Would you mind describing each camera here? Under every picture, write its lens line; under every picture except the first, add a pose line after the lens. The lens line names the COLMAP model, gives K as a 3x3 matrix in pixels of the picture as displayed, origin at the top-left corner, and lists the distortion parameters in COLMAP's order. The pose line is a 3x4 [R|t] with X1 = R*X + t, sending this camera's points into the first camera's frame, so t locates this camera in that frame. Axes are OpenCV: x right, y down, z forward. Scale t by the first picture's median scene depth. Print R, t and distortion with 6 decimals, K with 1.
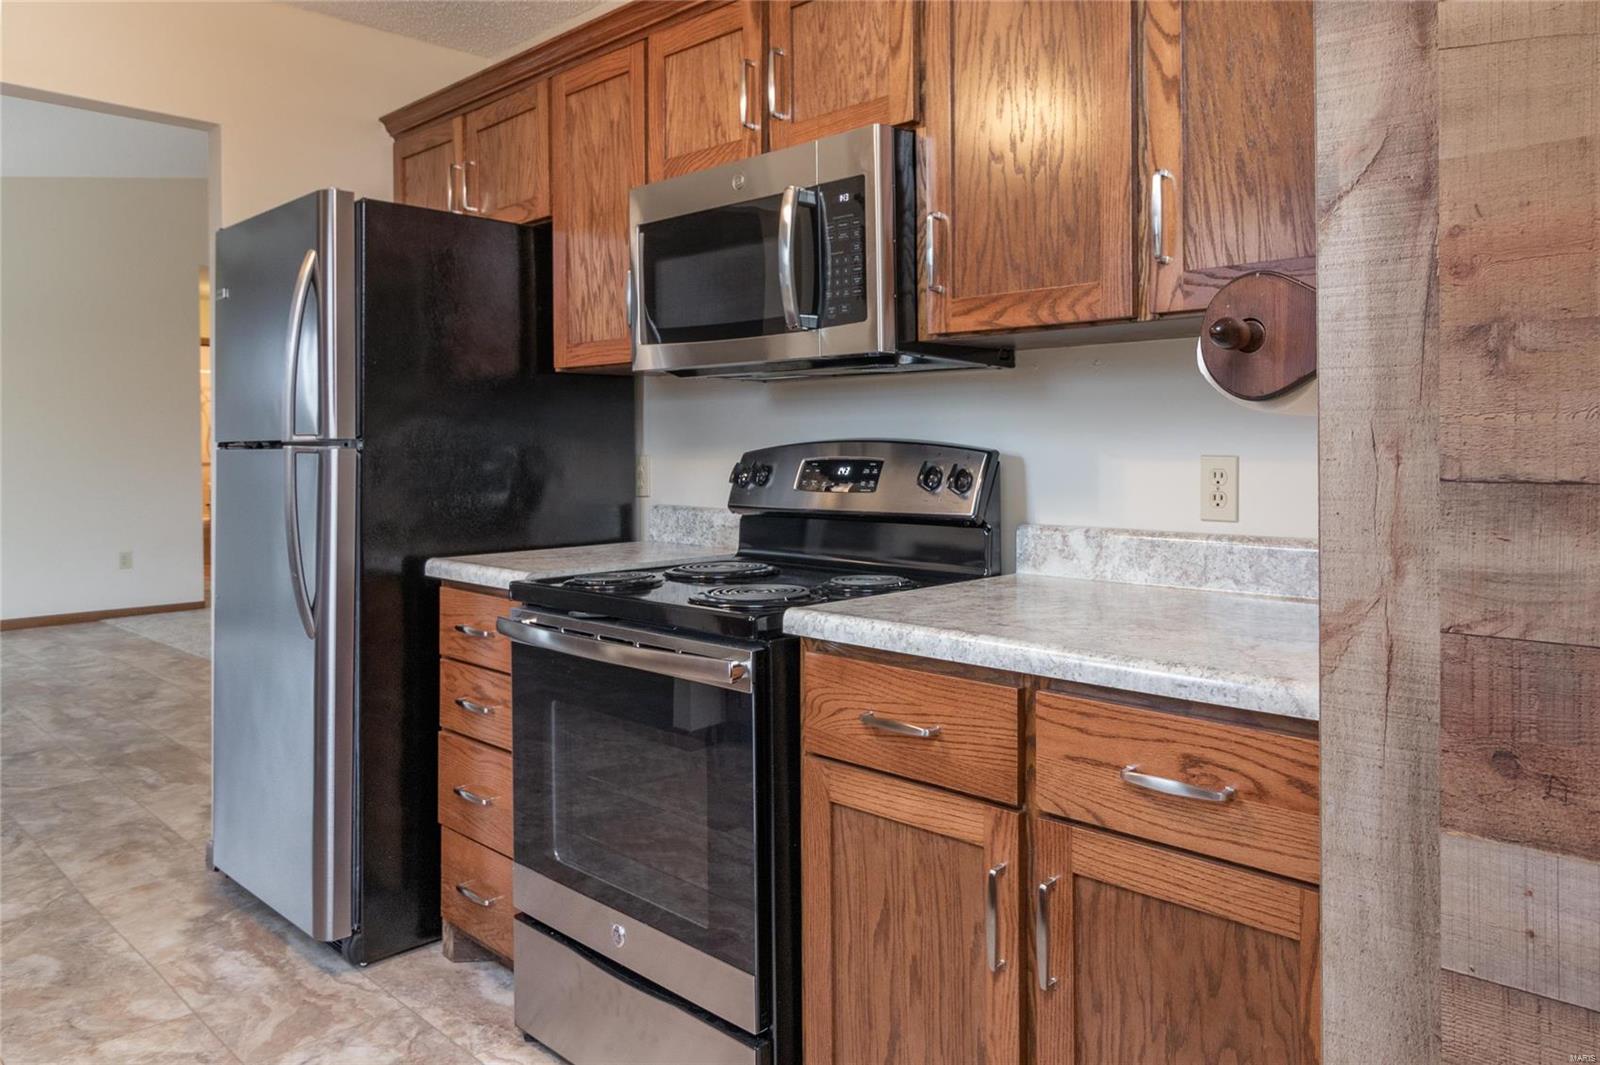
lens RADIAL K [[930.8, 0, 824.5], [0, 930.8, 451.9], [0, 0, 1]] dist [-0.003487, -0.001154]
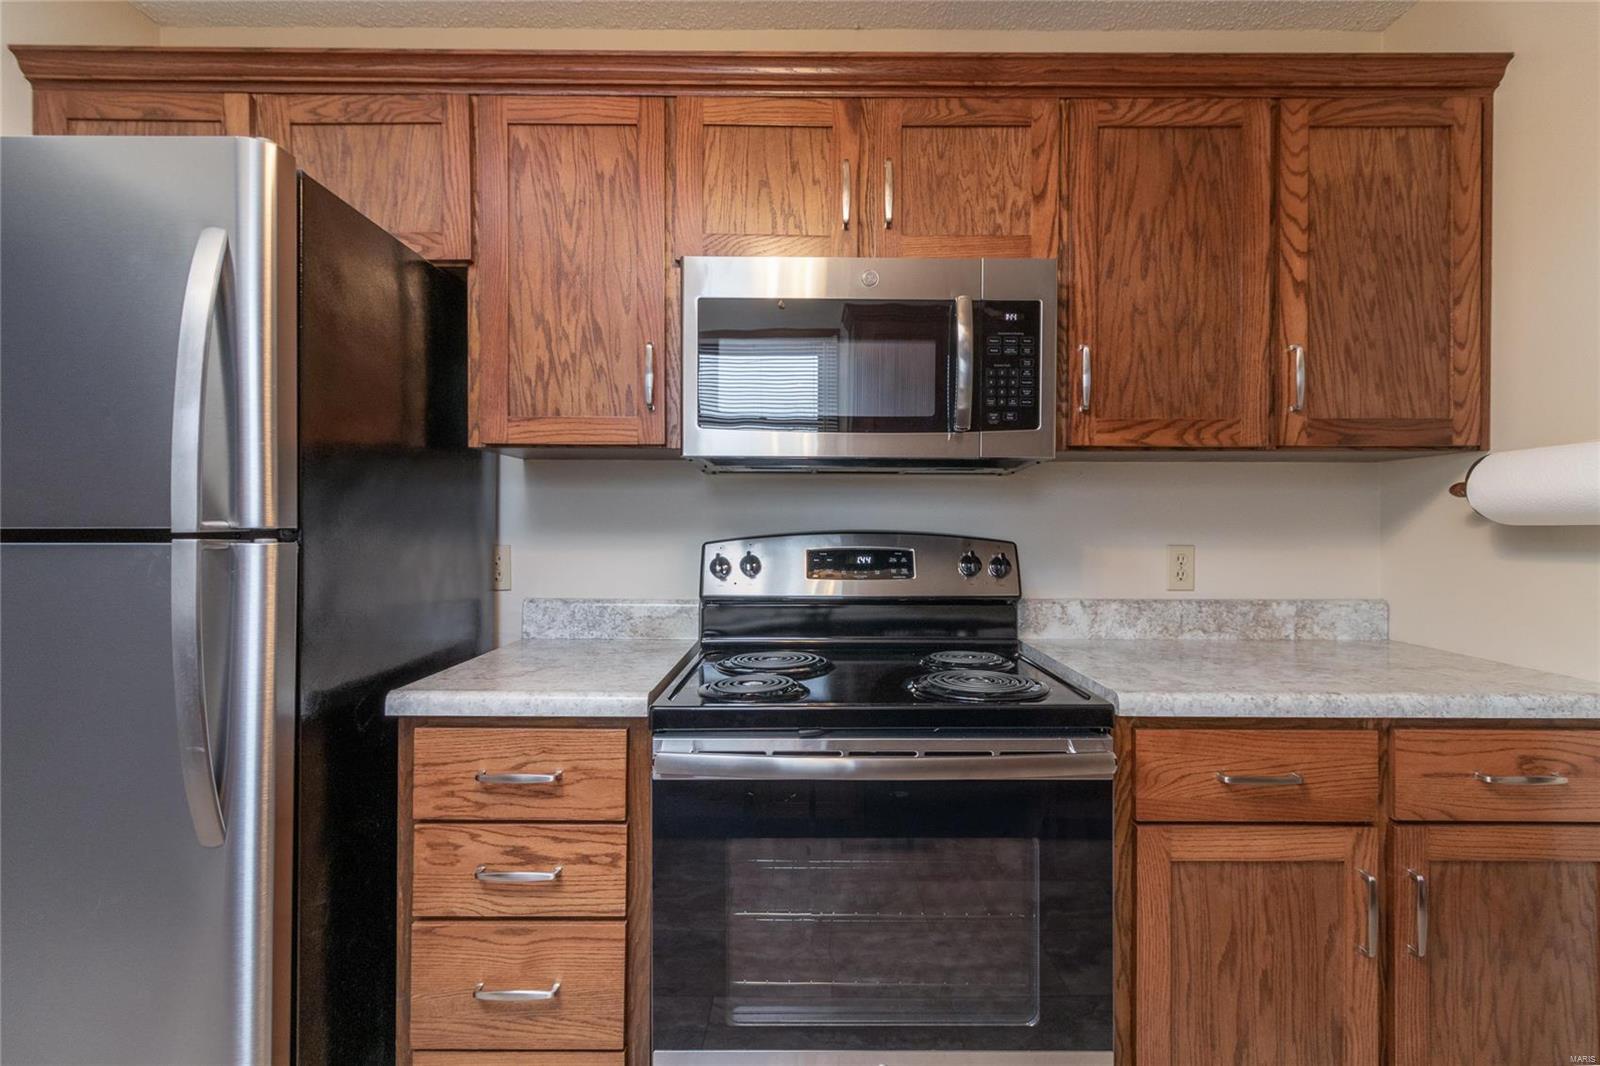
lens RADIAL K [[701.9, 0, 797.9], [0, 701.9, 532.0], [0, 0, 1]] dist [0.001043, -0.000140]
pose [[0.782979, 0.001913, 0.622045, -0.822520], [-0.000071, 0.999996, -0.002985, -0.014878], [-0.622048, 0.002293, 0.782976, 0.587333]]
